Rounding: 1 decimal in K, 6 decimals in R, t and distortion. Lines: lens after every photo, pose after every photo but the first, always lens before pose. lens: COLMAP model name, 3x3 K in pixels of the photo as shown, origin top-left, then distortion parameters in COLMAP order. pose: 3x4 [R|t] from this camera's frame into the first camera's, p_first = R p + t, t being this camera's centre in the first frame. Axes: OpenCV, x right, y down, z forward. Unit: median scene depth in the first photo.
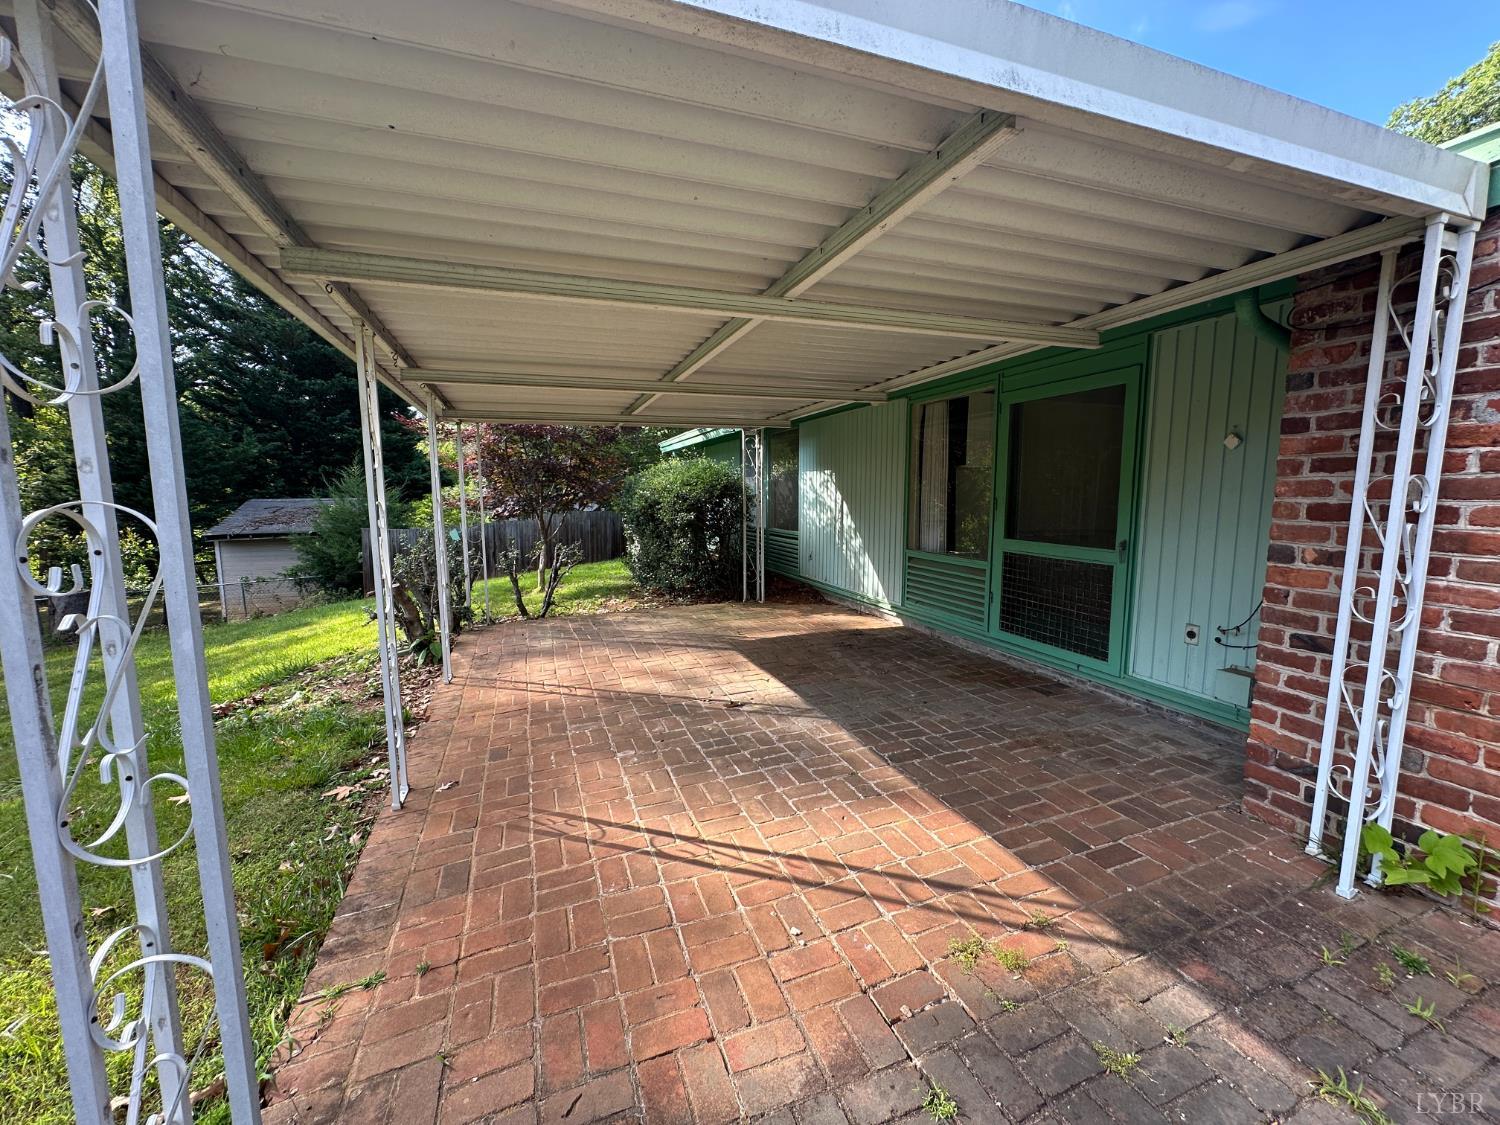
lens RADIAL K [[600.6, 0, 749.3], [0, 600.6, 561.3], [0, 0, 1]] dist [-0.003357, 0.001216]
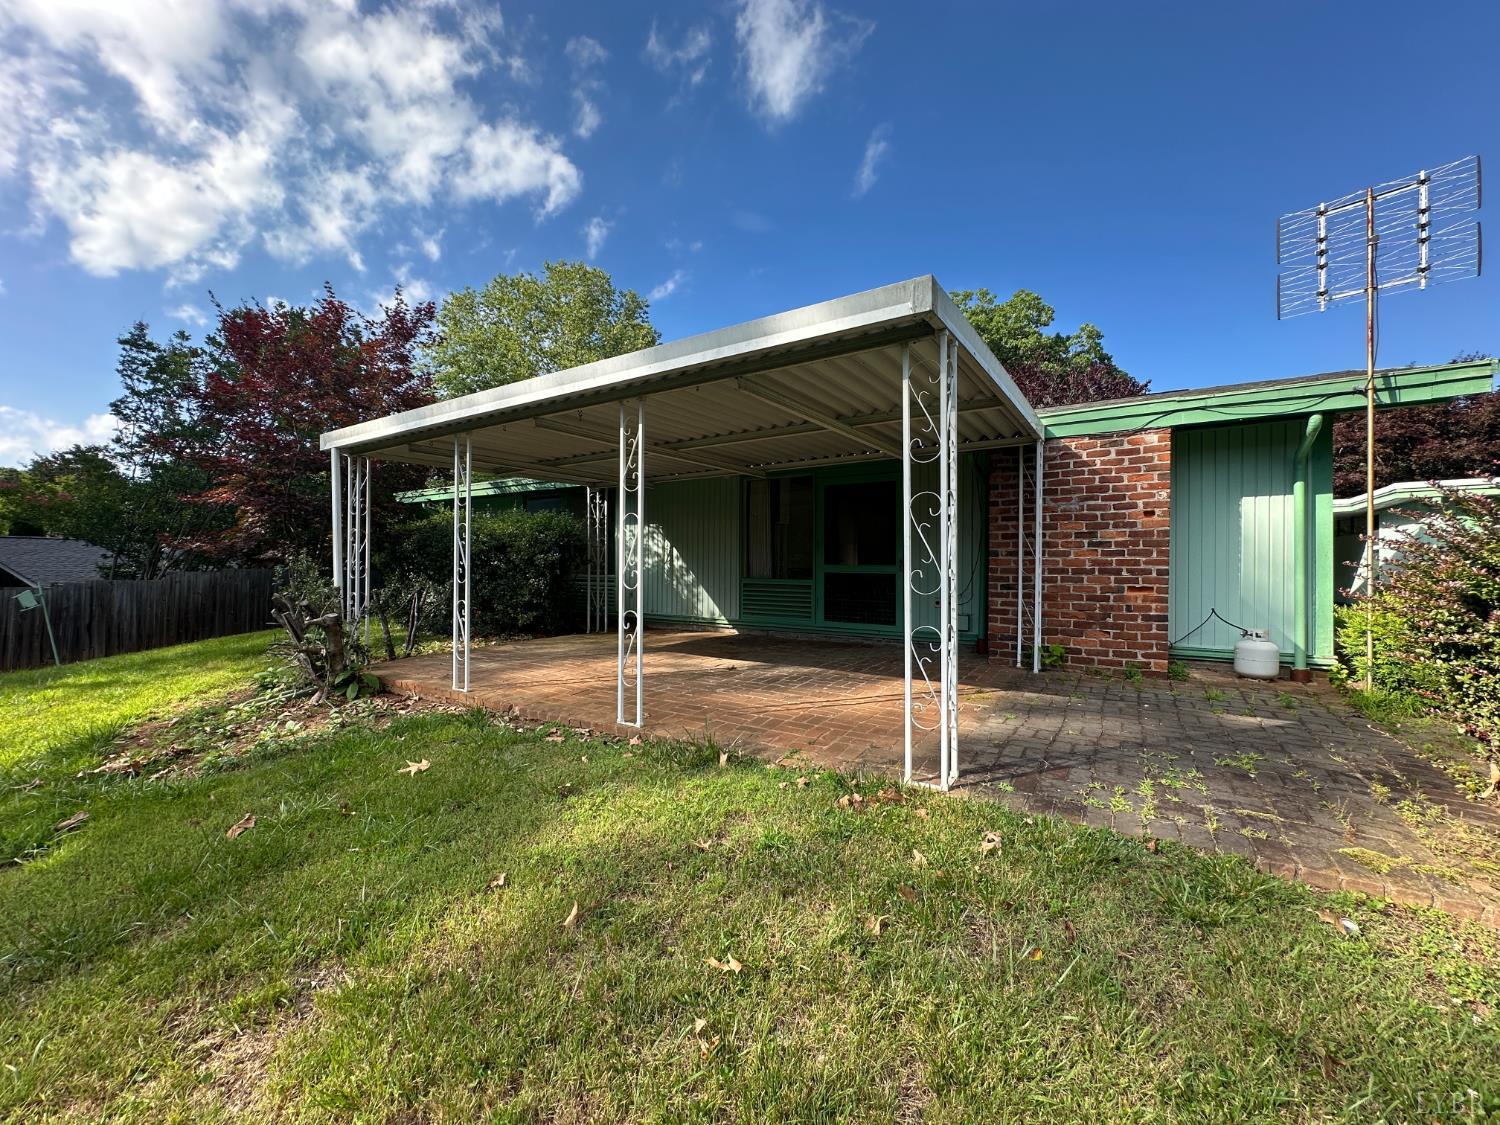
lens RADIAL K [[600.6, 0, 751.5], [0, 600.6, 561.6], [0, 0, 1]] dist [-0.003357, 0.001216]
pose [[0.803448, 0.009313, 0.595302, -0.523324], [0.061754, 0.993181, -0.098884, 0.076025], [-0.592164, 0.116211, 0.797394, -0.147429]]
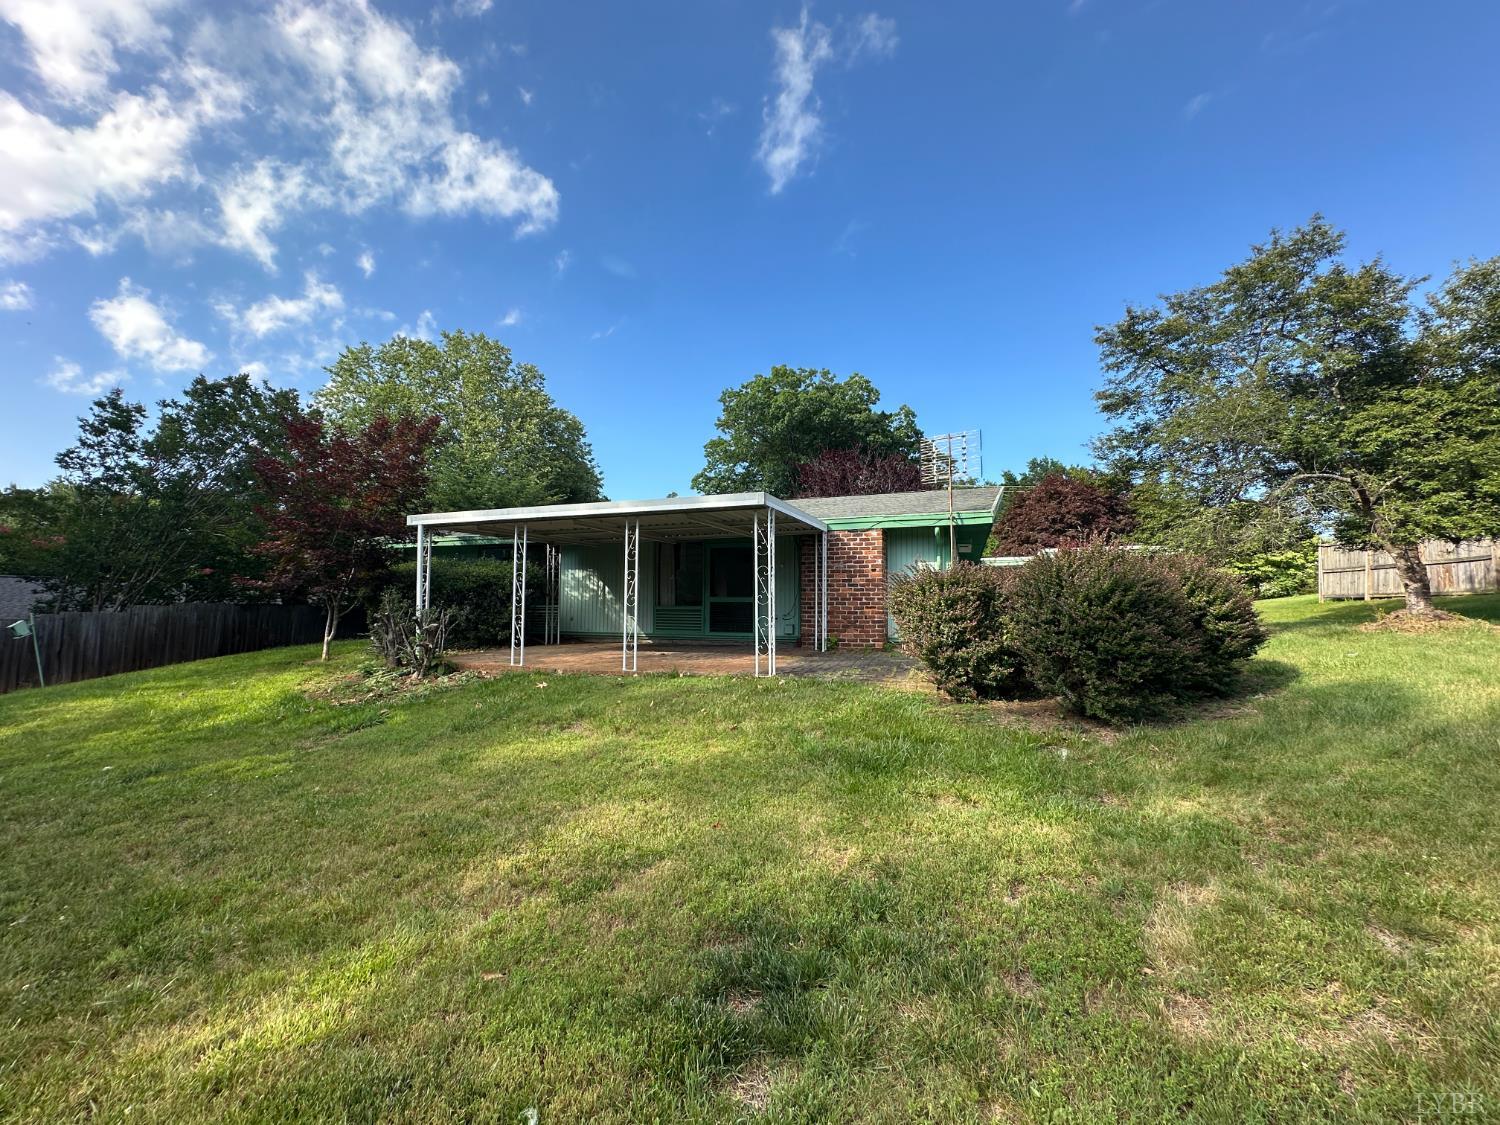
lens RADIAL K [[600.6, 0, 752.7], [0, 600.6, 563.5], [0, 0, 1]] dist [-0.003357, 0.001216]
pose [[0.644347, 0.054153, 0.762814, -1.089330], [0.084631, 0.986313, -0.141508, 0.152256], [-0.760036, 0.155738, 0.630944, -0.622726]]
